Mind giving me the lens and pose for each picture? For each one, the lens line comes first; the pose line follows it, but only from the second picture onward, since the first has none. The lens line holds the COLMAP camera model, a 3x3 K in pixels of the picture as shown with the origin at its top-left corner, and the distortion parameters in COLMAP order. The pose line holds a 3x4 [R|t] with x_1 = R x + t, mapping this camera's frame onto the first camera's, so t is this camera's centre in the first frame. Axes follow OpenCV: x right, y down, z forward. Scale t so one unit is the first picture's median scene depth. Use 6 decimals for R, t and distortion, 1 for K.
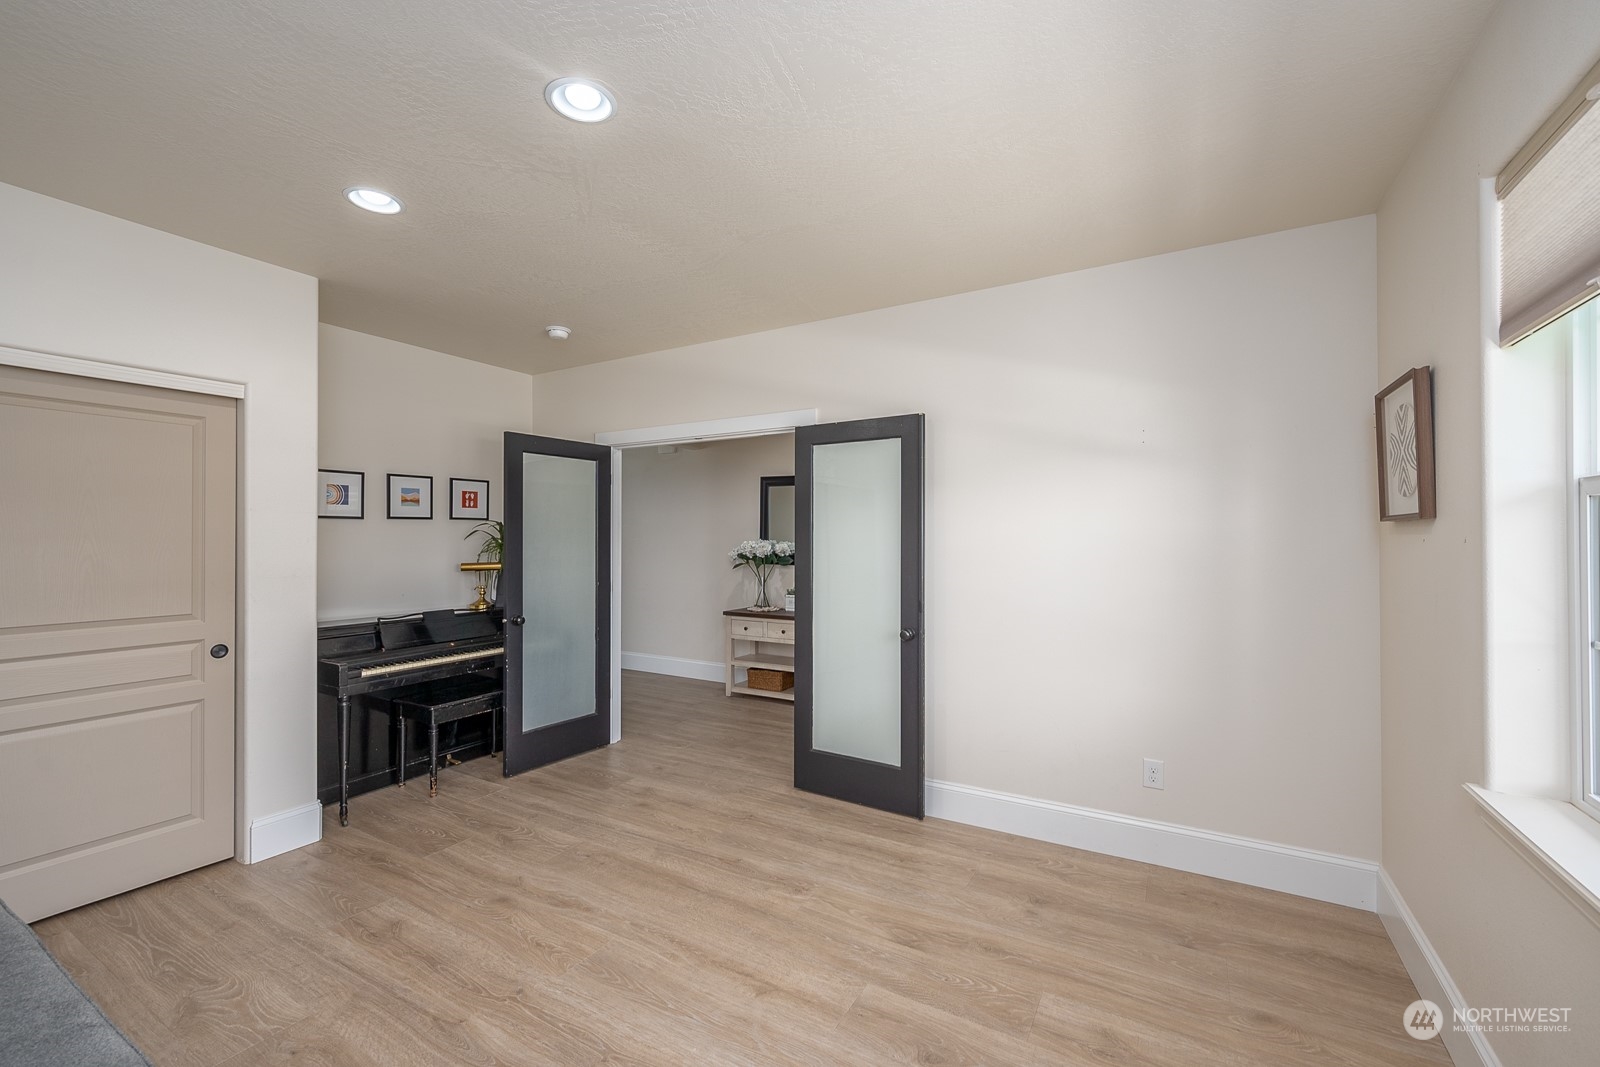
lens RADIAL K [[675.2, 0, 801.4], [0, 675.2, 534.6], [0, 0, 1]] dist [0.009241, 0.000204]
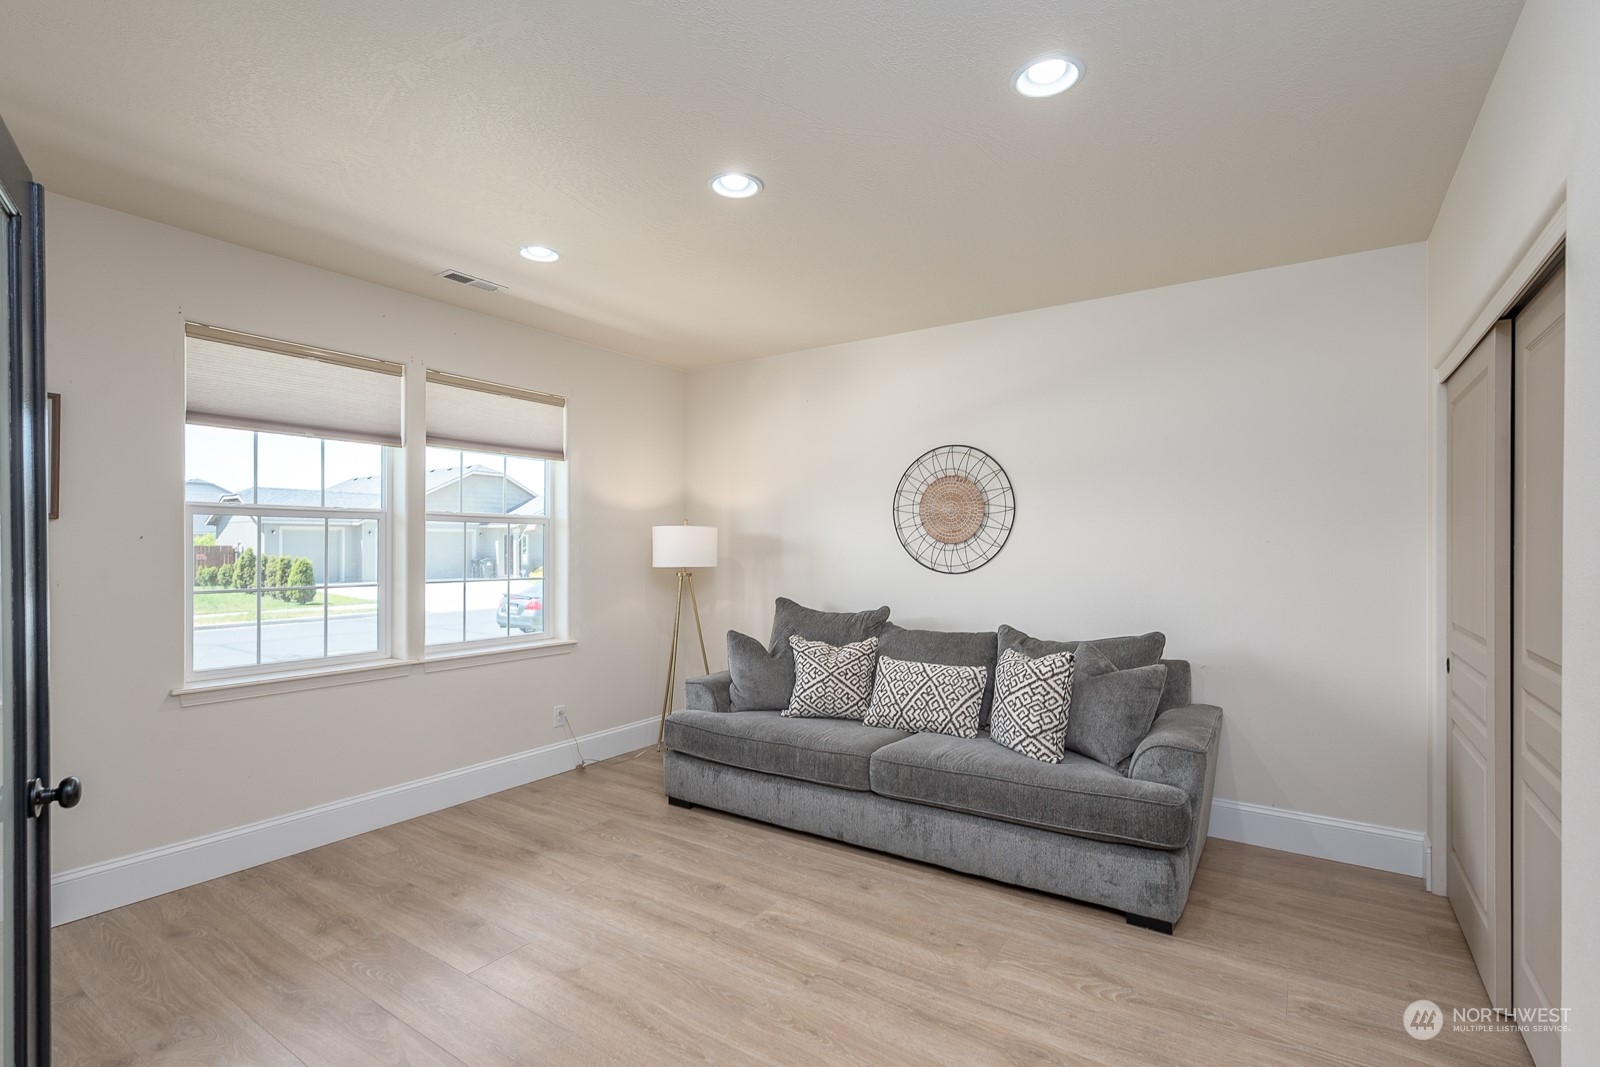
lens RADIAL K [[731.3, 0, 799.0], [0, 731.3, 543.5], [0, 0, 1]] dist [0.000296, -0.001383]
pose [[-0.997798, 0.000595, 0.066319, -0.469748], [-0.000248, 0.999919, -0.012702, 0.032352], [-0.066321, -0.012690, -0.997718, 2.065575]]
